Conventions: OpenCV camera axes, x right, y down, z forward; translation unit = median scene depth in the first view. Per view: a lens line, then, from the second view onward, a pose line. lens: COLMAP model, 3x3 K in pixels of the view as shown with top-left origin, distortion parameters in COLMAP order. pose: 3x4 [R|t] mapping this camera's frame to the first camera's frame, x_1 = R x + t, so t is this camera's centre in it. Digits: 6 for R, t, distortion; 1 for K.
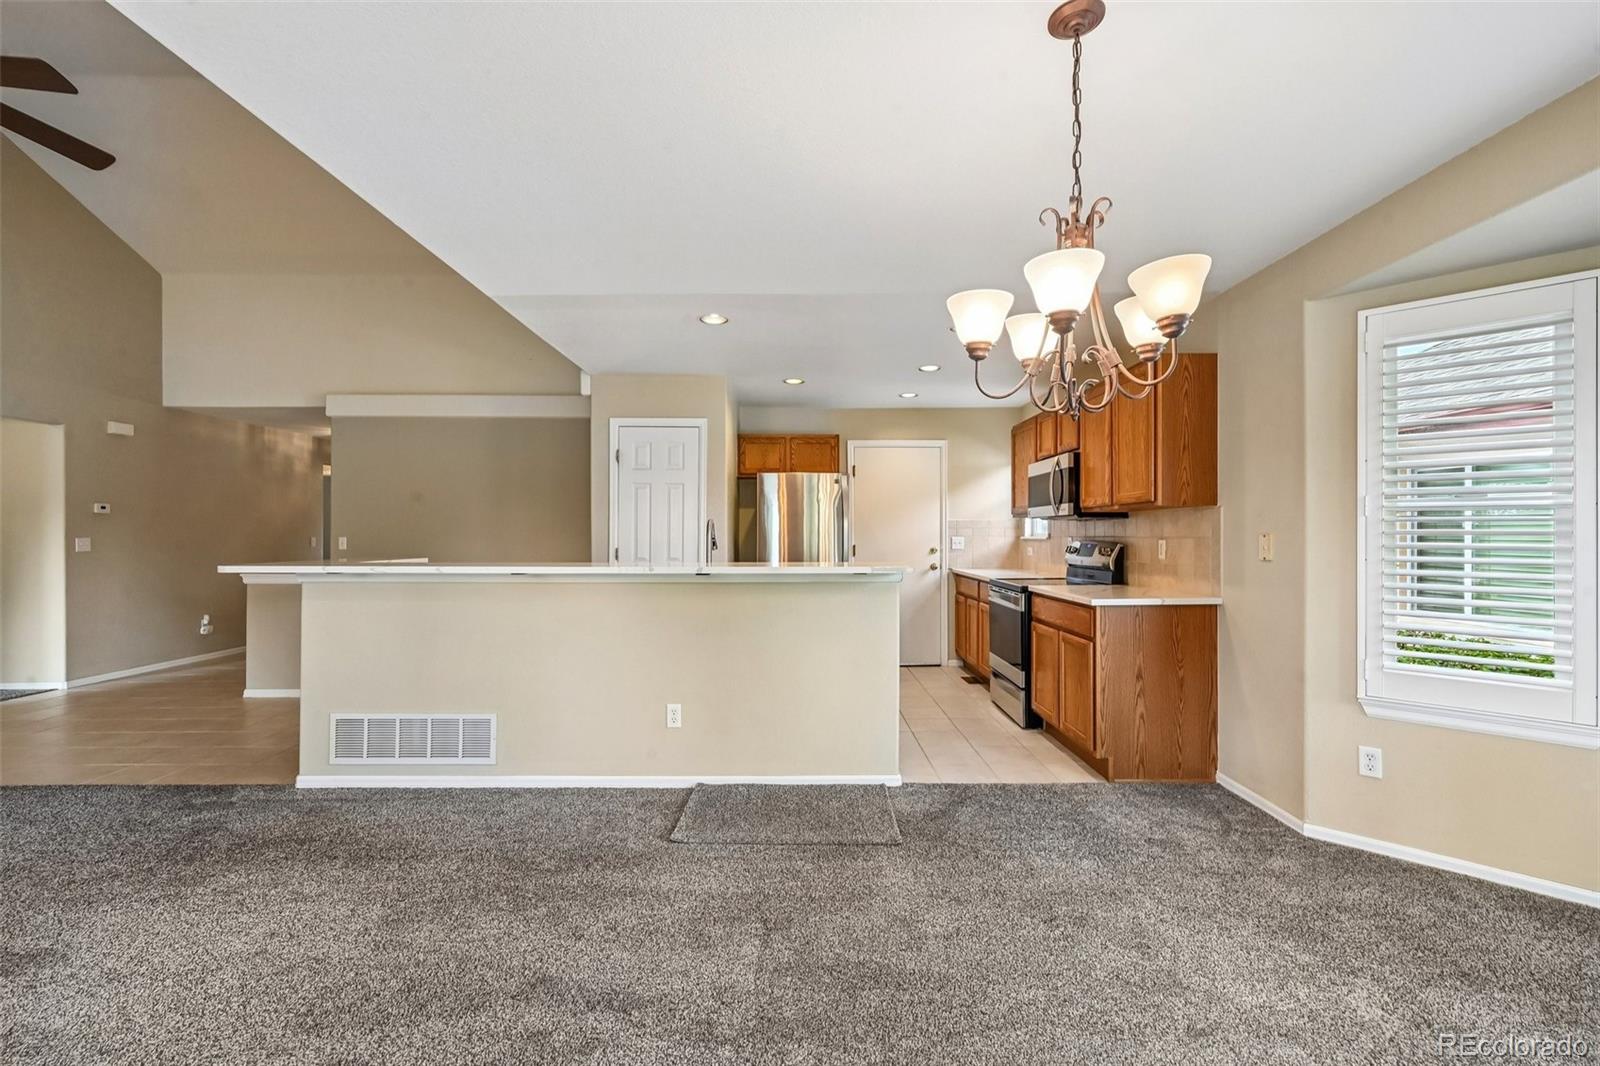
lens RADIAL K [[695.6, 0, 830.2], [0, 695.6, 522.5], [0, 0, 1]] dist [-0.001683, -0.000260]
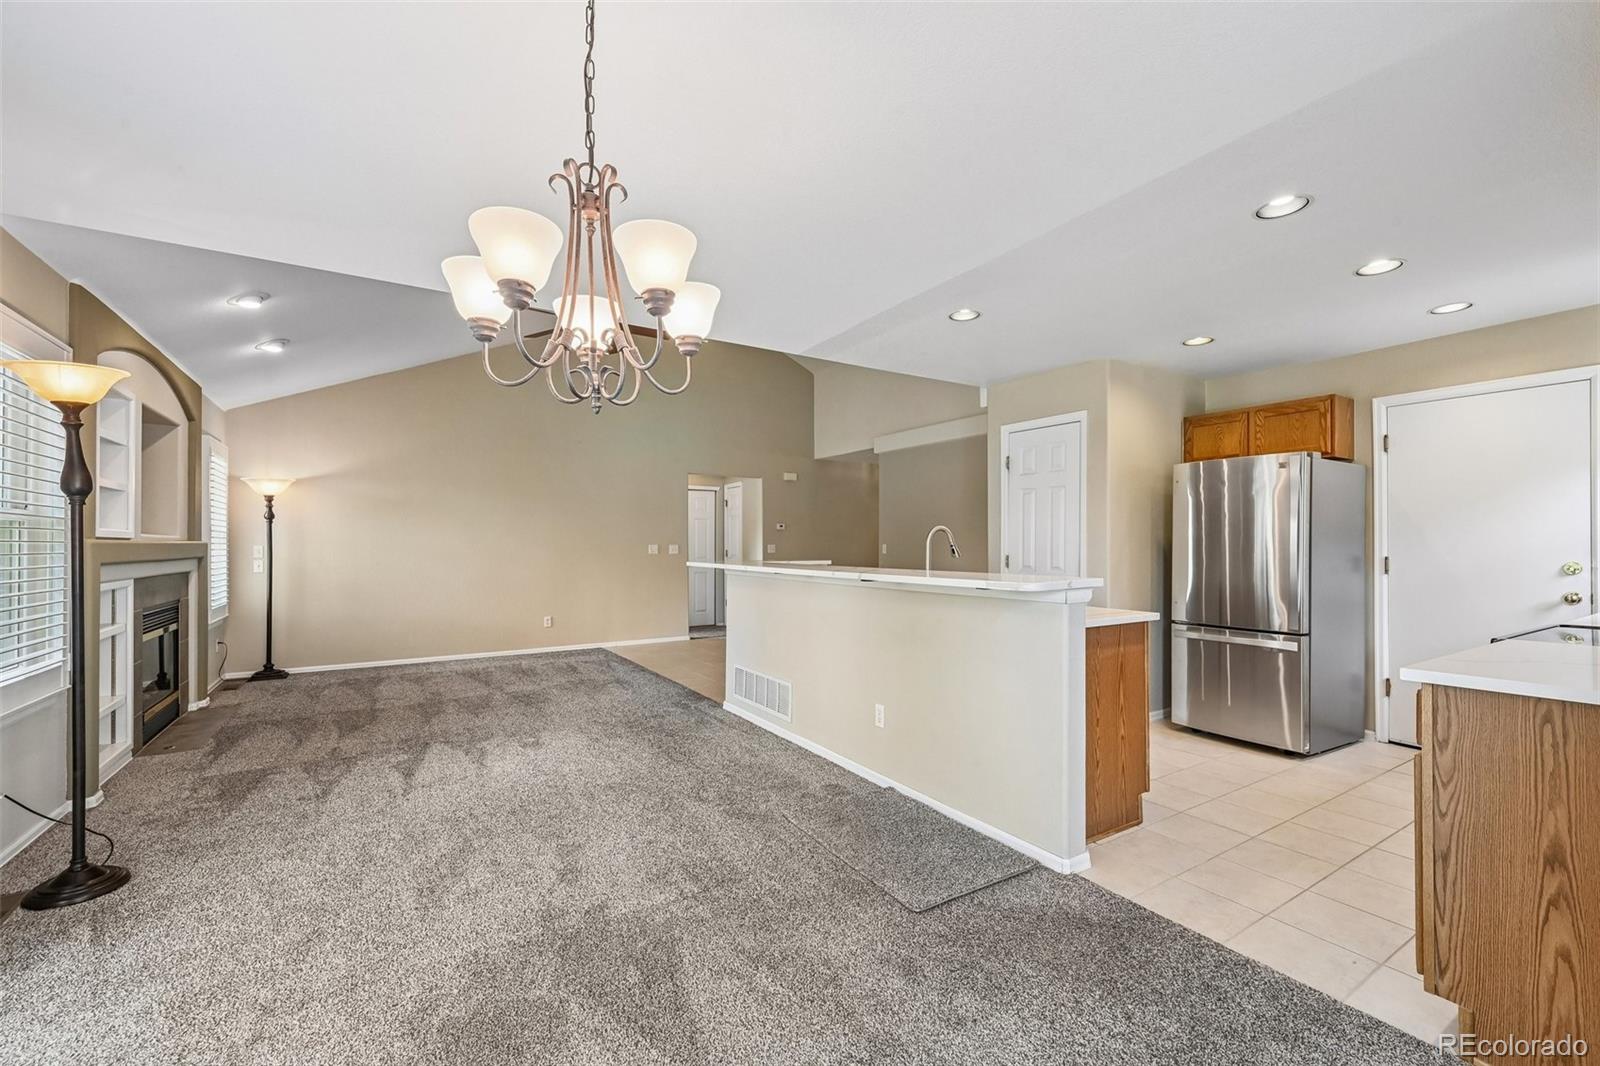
lens RADIAL K [[695.6, 0, 819.7], [0, 695.6, 530.8], [0, 0, 1]] dist [-0.001683, -0.000260]
pose [[0.499149, -0.015875, -0.866371, 0.424844], [0.016549, 0.999824, -0.008786, 0.005683], [0.866358, -0.009952, 0.499324, 0.269440]]
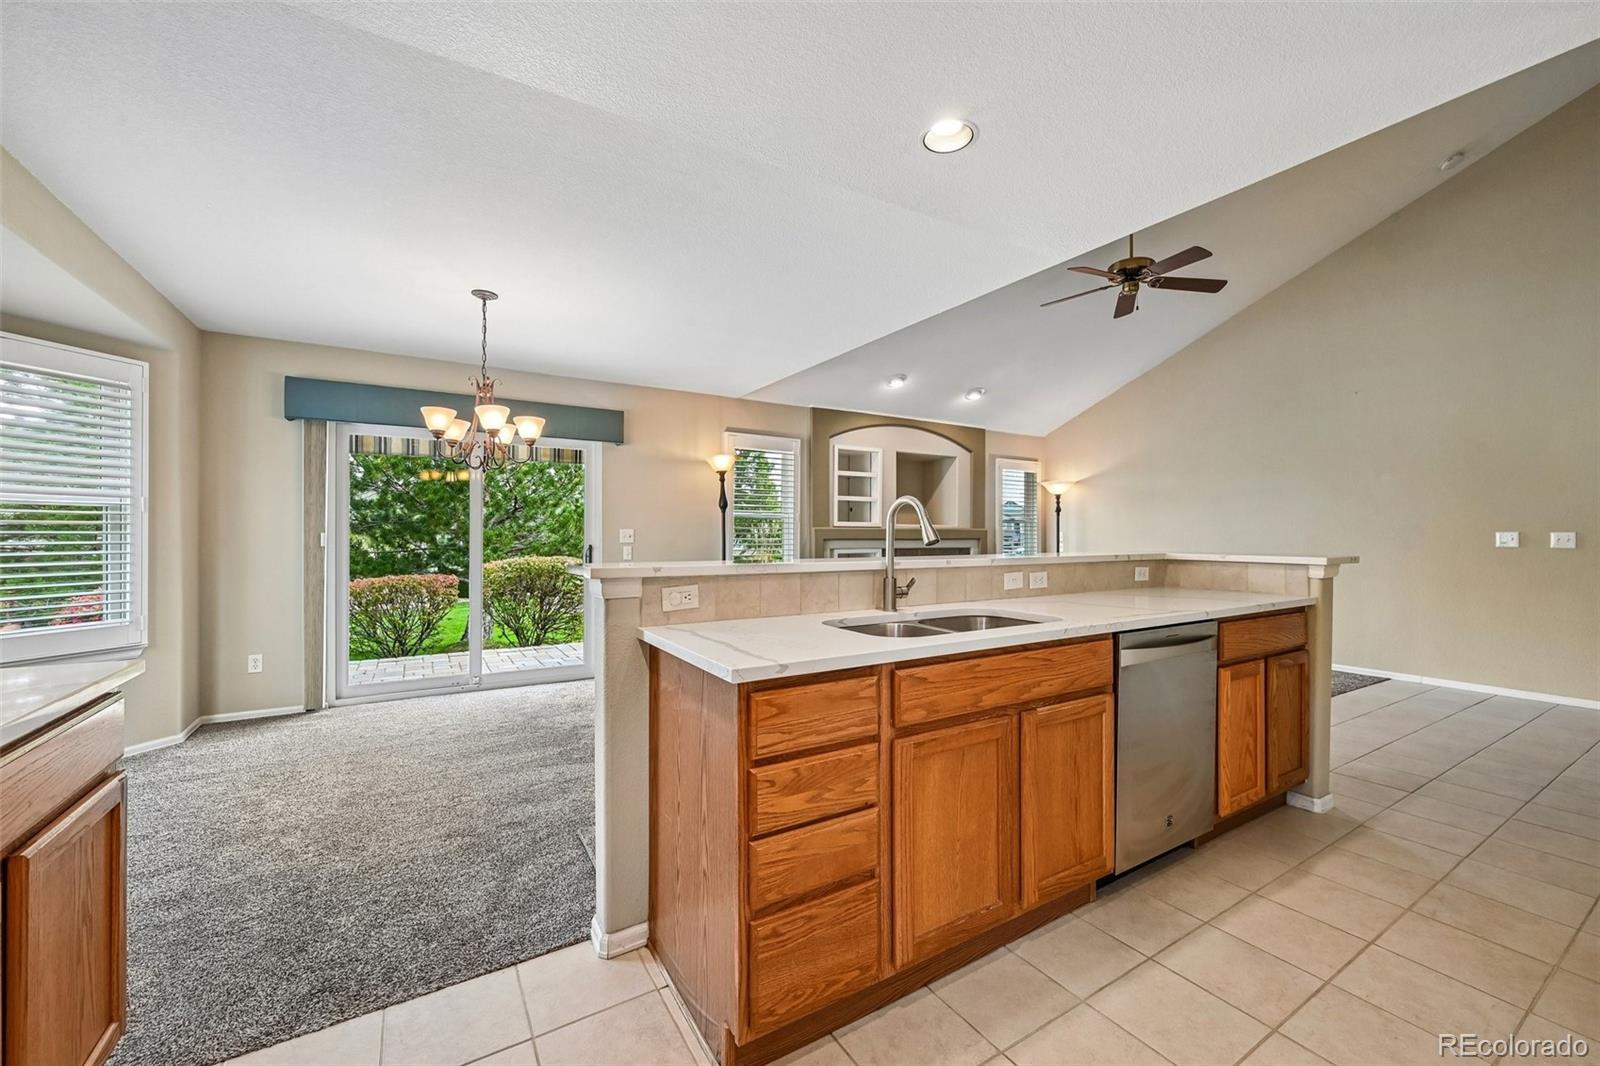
lens RADIAL K [[634.4, 0, 804.8], [0, 634.4, 532.0], [0, 0, 1]] dist [-0.003743, 0.000933]
pose [[-0.870314, -0.003247, -0.492487, 0.149658], [0.006535, 0.999814, -0.018140, 0.029924], [0.492454, -0.019005, -0.870131, 1.073704]]
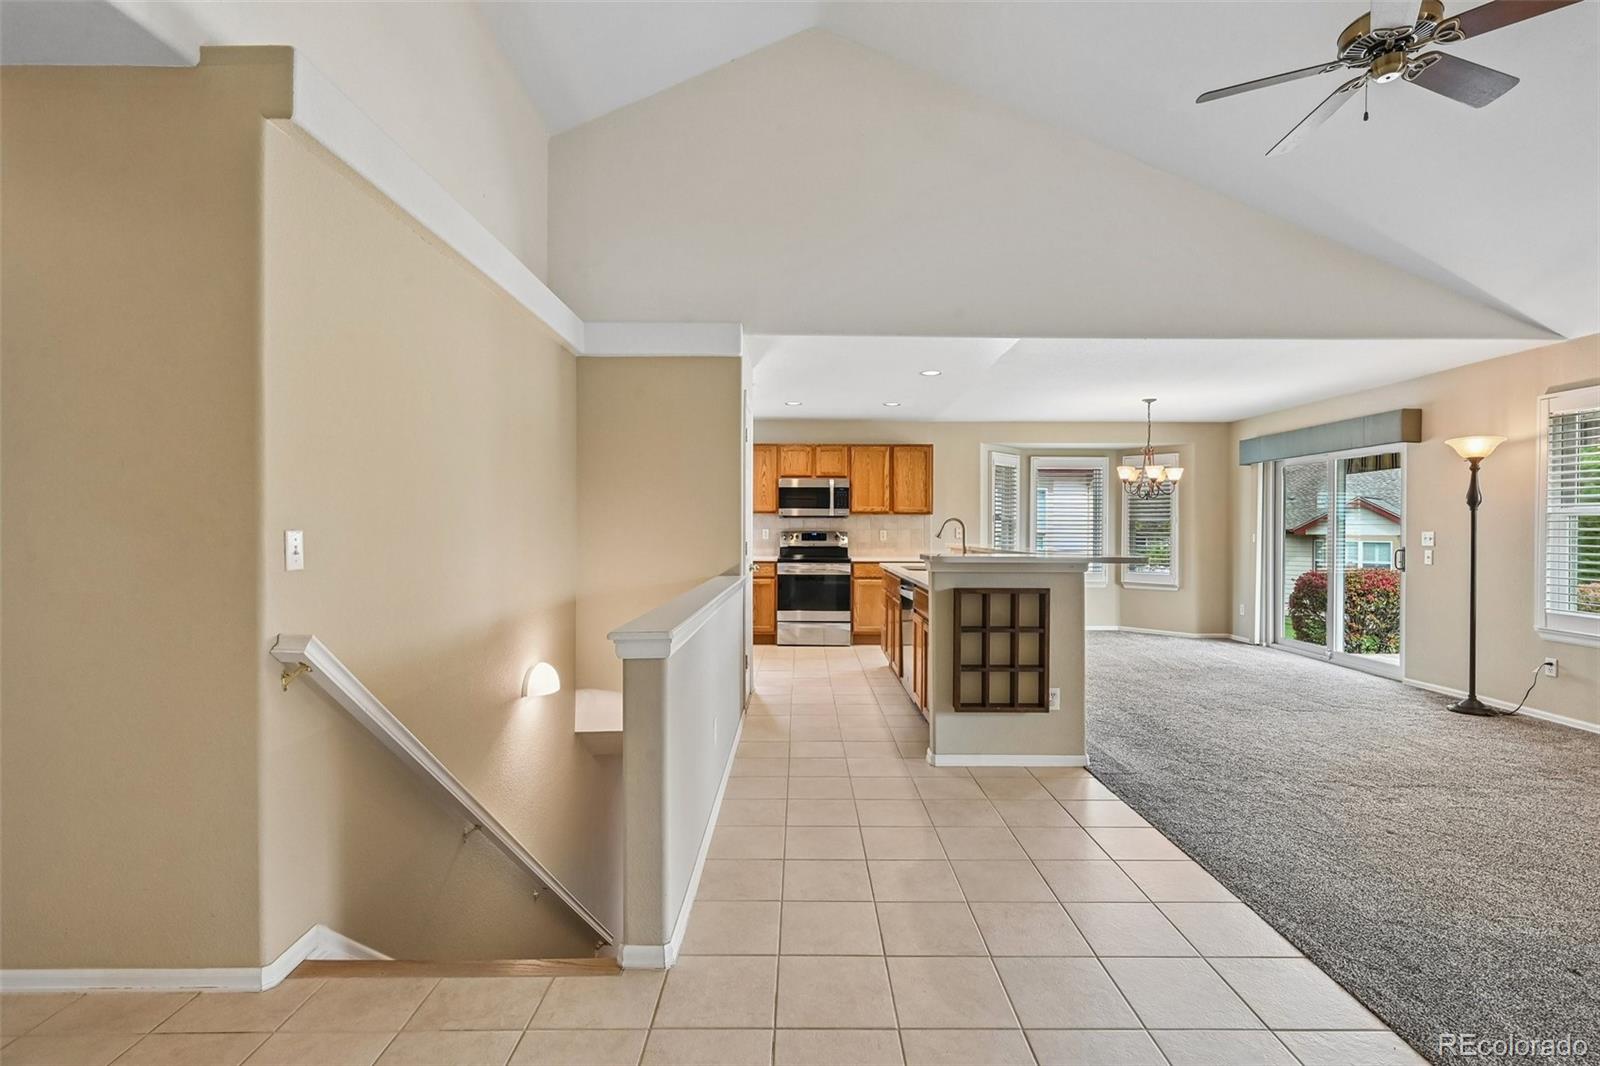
lens RADIAL K [[730.2, 0, 810.4], [0, 730.2, 533.5], [0, 0, 1]] dist [0.001375, 0.000690]
pose [[0.028315, -0.008283, 0.999565, -1.270671], [-0.021300, 0.999734, 0.008887, 0.017385], [-0.999372, -0.021542, 0.028131, 0.926377]]
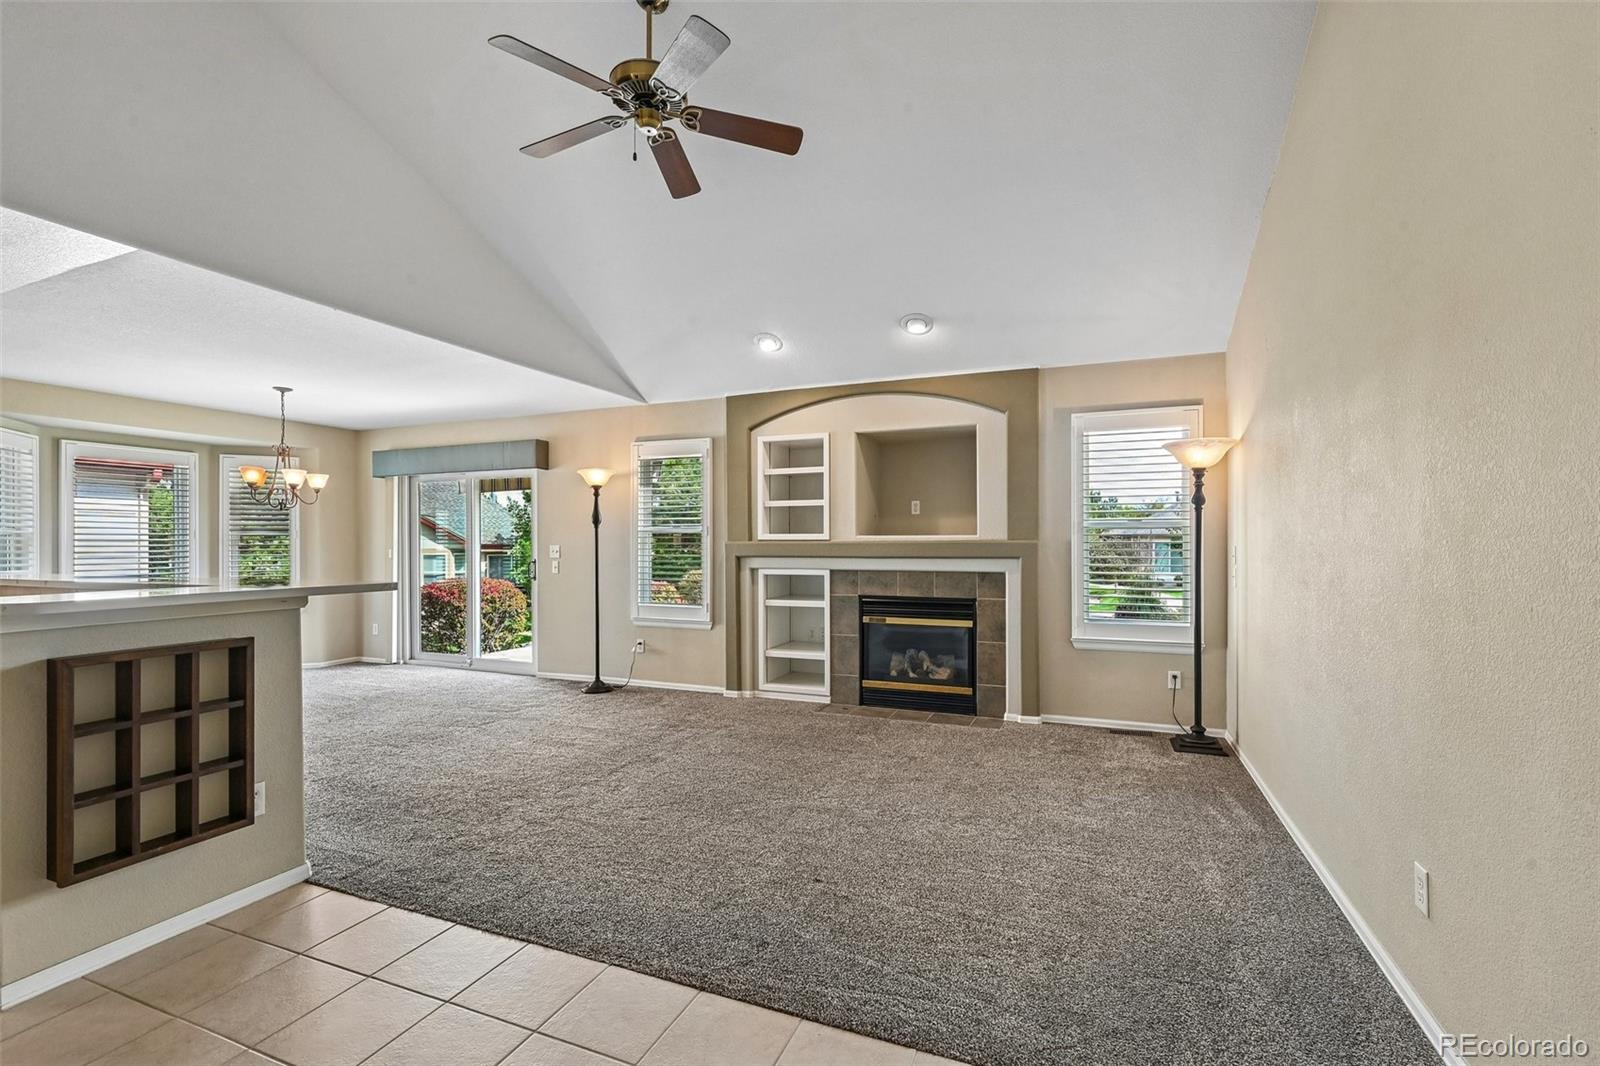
lens RADIAL K [[695.6, 0, 807.1], [0, 695.6, 543.3], [0, 0, 1]] dist [-0.001683, -0.000260]
pose [[-0.911661, 0.002357, 0.410935, -1.059711], [-0.004183, 0.999878, -0.015016, 0.017227], [-0.410921, -0.015409, -0.911541, 0.976587]]
